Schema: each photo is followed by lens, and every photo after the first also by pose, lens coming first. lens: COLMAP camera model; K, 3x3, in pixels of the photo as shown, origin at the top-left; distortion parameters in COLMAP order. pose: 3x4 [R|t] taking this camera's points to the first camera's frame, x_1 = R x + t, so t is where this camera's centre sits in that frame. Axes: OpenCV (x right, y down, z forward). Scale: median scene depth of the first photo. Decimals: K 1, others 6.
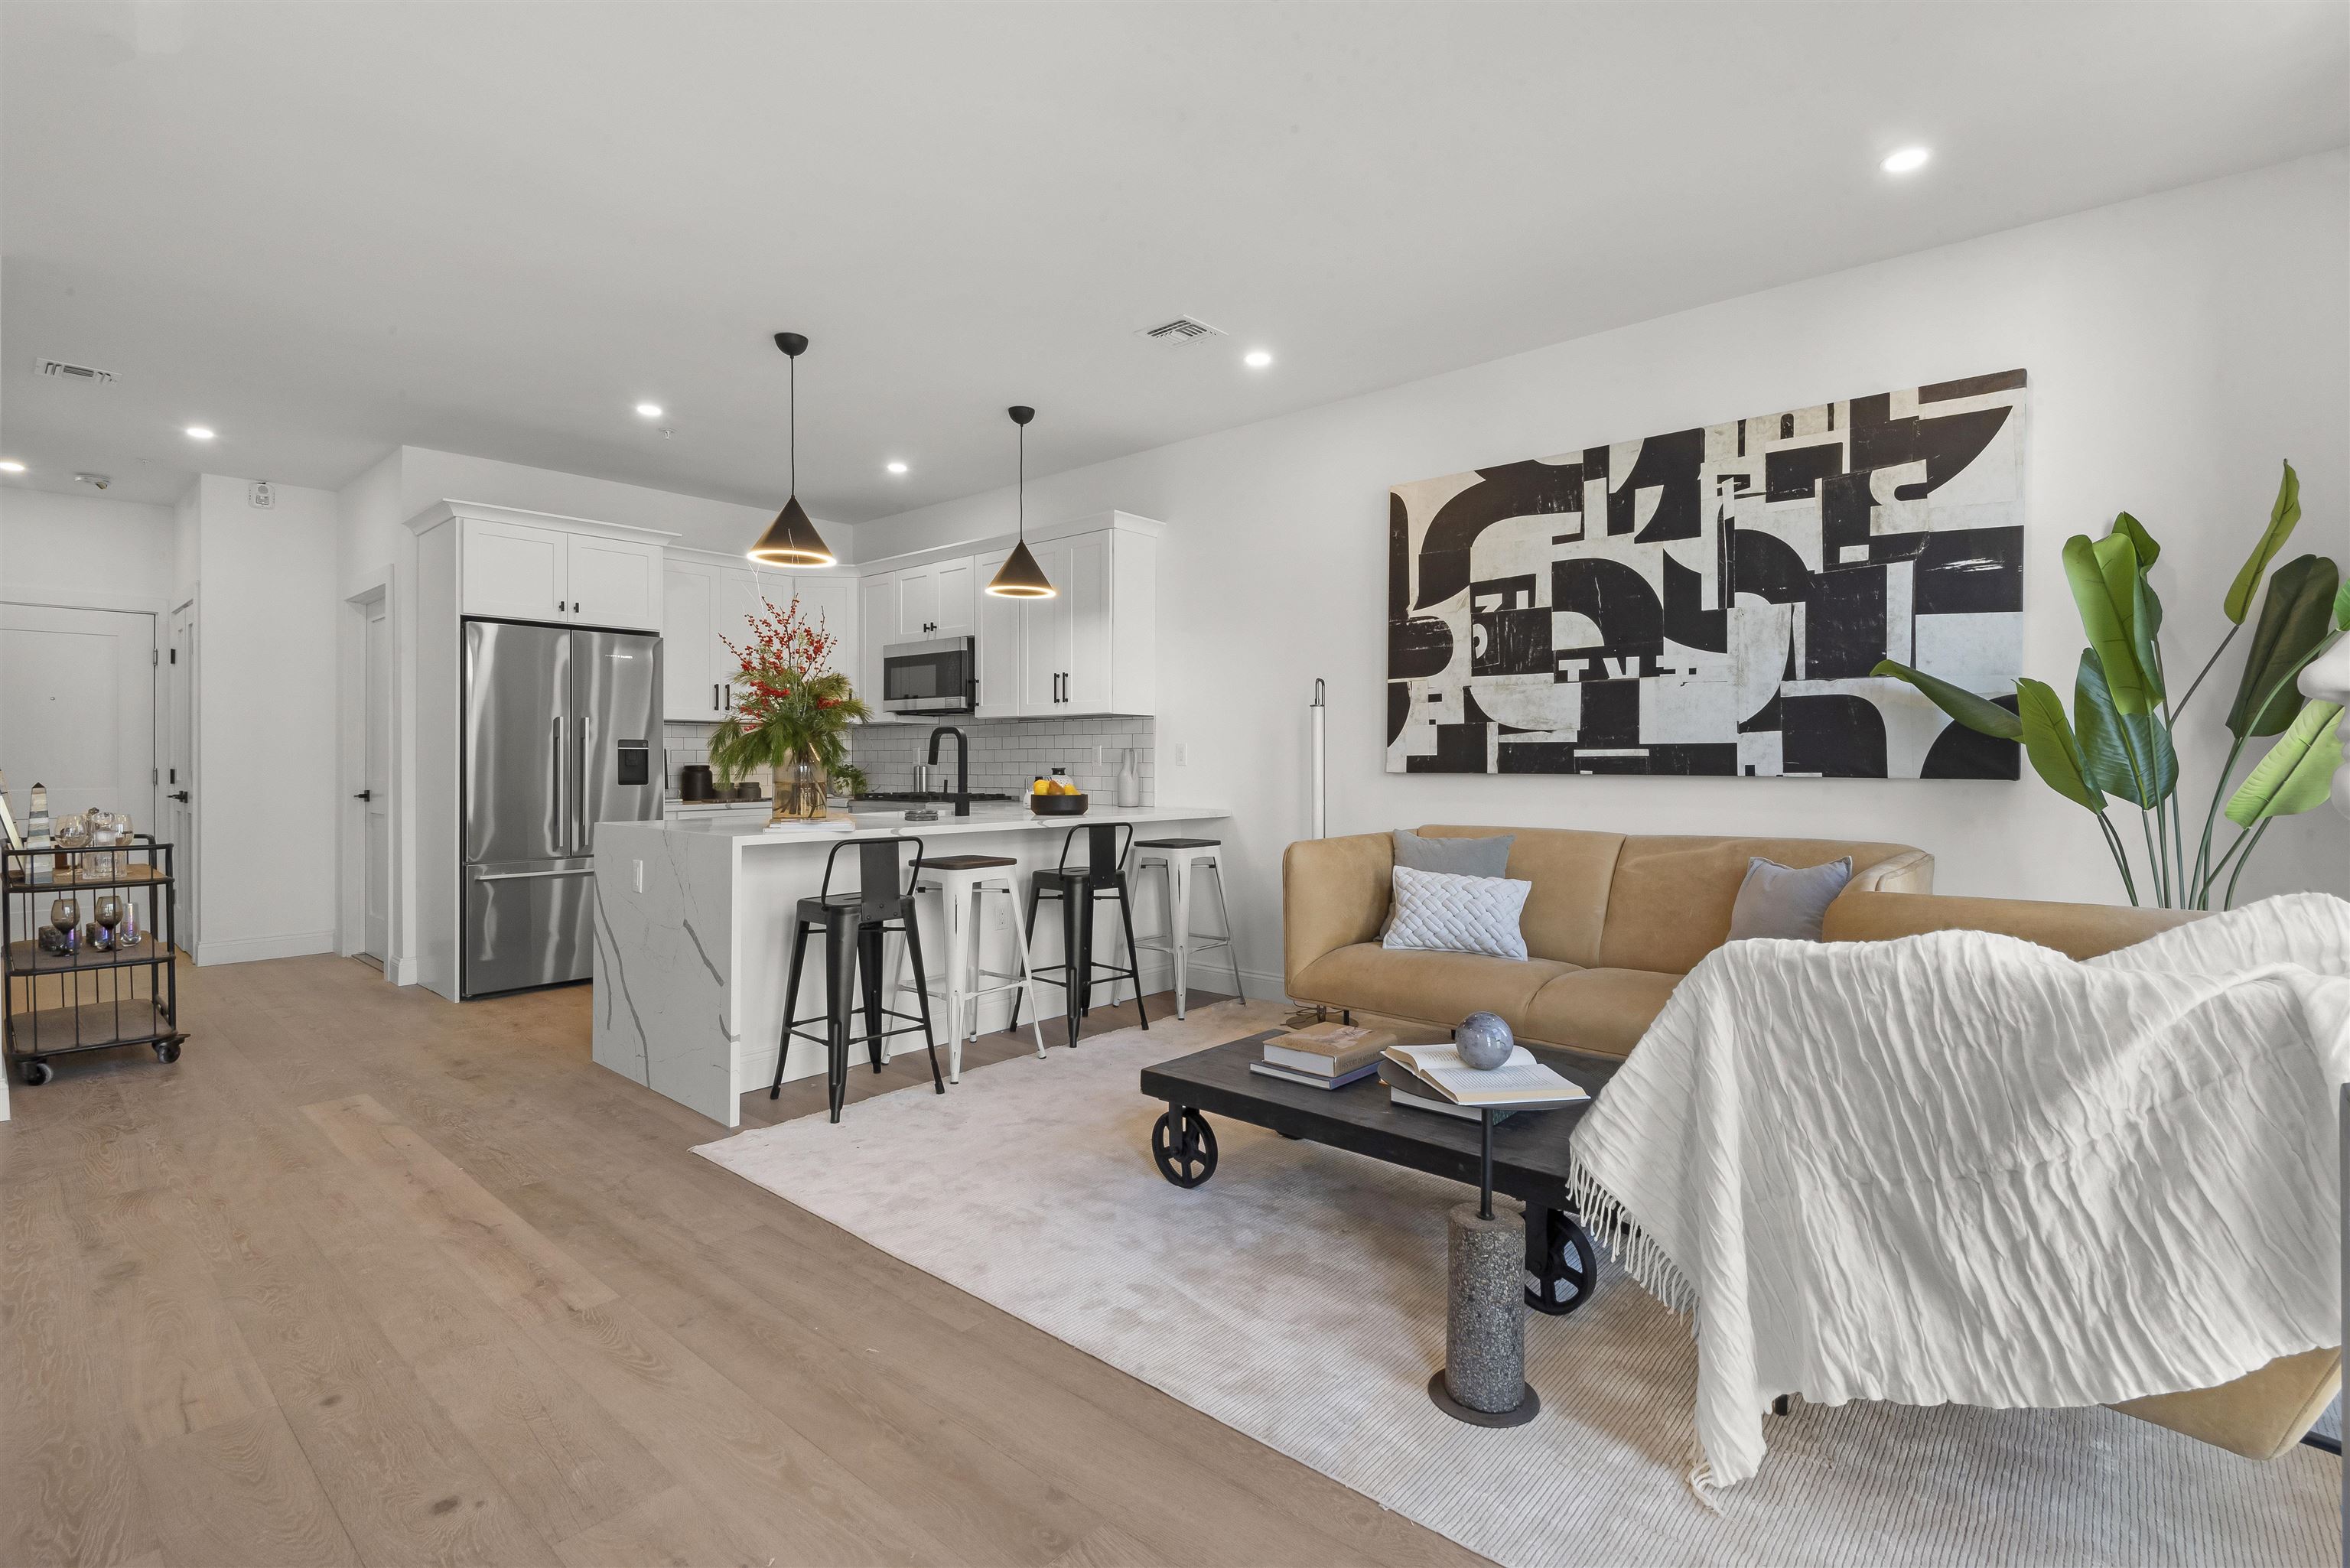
lens RADIAL K [[1118.5, 0, 1175.0], [0, 1118.5, 784.0], [0, 0, 1]] dist [-0.019549, -0.000254]
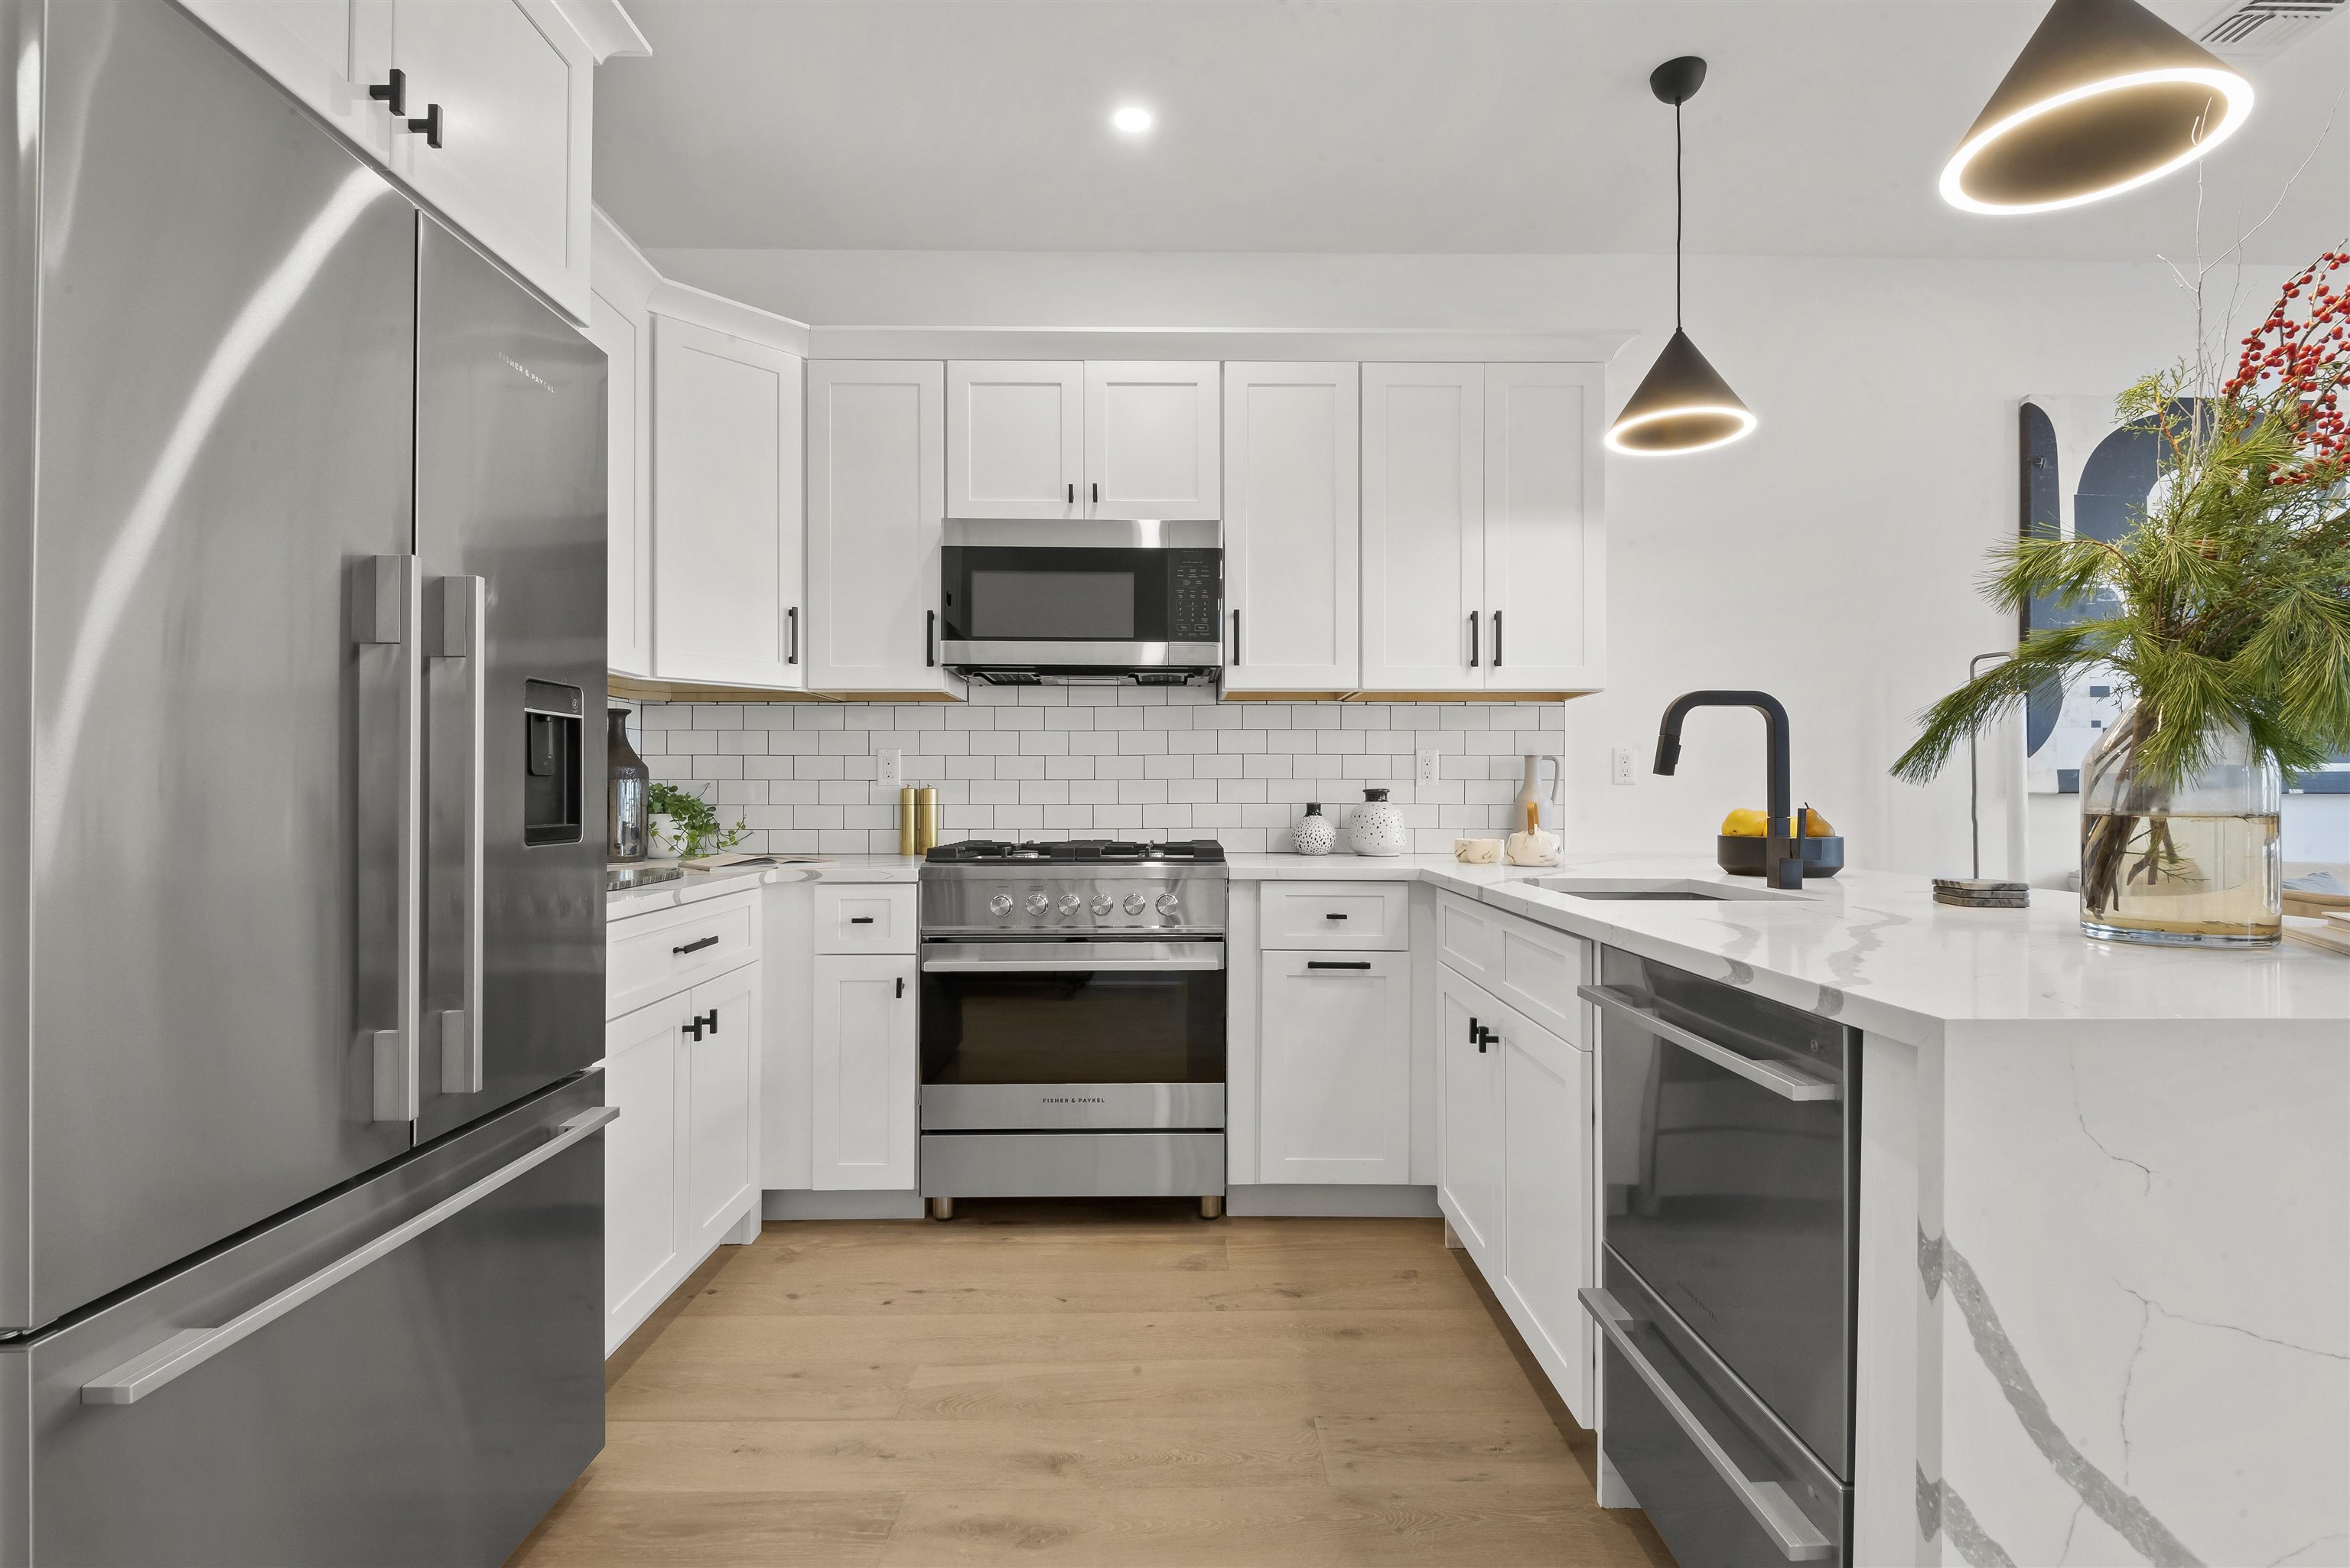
lens RADIAL K [[1101.3, 0, 1175.0], [0, 1101.3, 784.0], [0, 0, 1]] dist [0.018765, -0.000153]
pose [[0.741344, 0.007027, 0.671088, -0.796351], [0.011485, 0.999666, -0.023154, -0.006874], [-0.671026, 0.024873, 0.741016, 0.976194]]
